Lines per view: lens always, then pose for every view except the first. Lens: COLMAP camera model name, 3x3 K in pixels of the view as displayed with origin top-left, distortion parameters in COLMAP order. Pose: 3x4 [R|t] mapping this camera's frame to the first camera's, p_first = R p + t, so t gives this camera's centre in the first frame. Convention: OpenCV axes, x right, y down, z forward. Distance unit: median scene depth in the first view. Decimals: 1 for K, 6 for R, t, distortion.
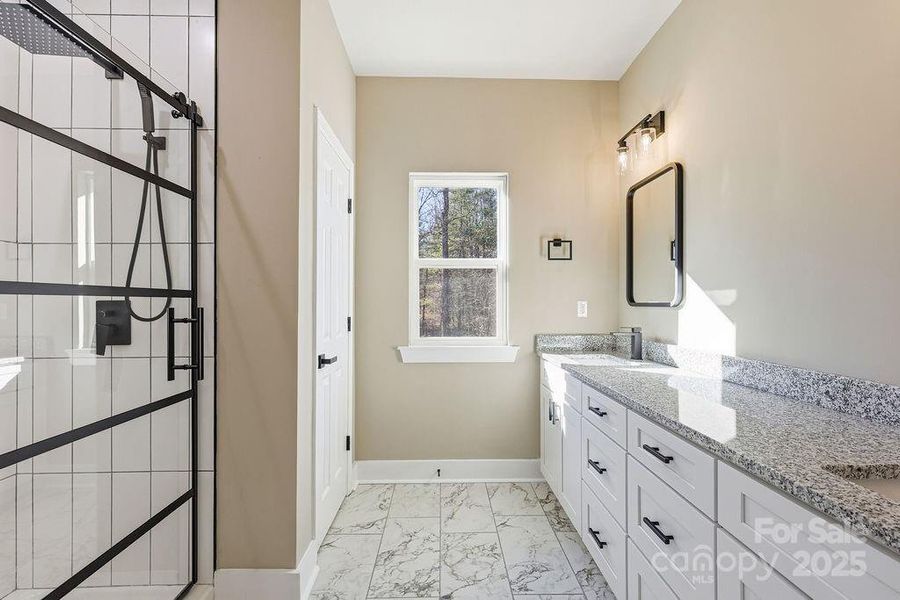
lens RADIAL K [[400.5, 0, 454.9], [0, 400.5, 302.4], [0, 0, 1]] dist [0.001027, 0.000490]
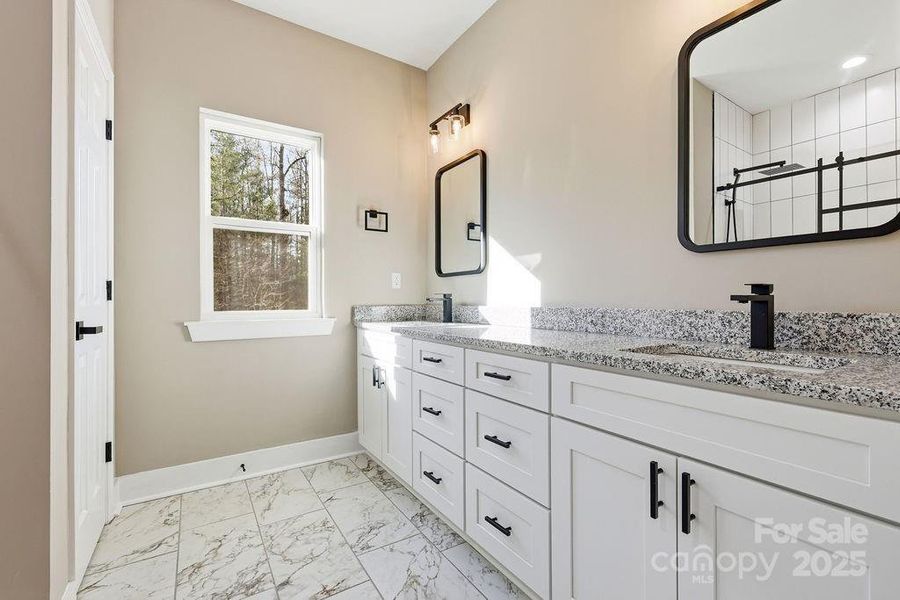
lens RADIAL K [[400.5, 0, 459.4], [0, 400.5, 301.6], [0, 0, 1]] dist [0.001027, 0.000490]
pose [[0.849801, -0.009780, 0.527013, -0.110216], [0.007906, 0.999952, 0.005809, 0.079273], [-0.527044, -0.000770, 0.849838, 0.030772]]
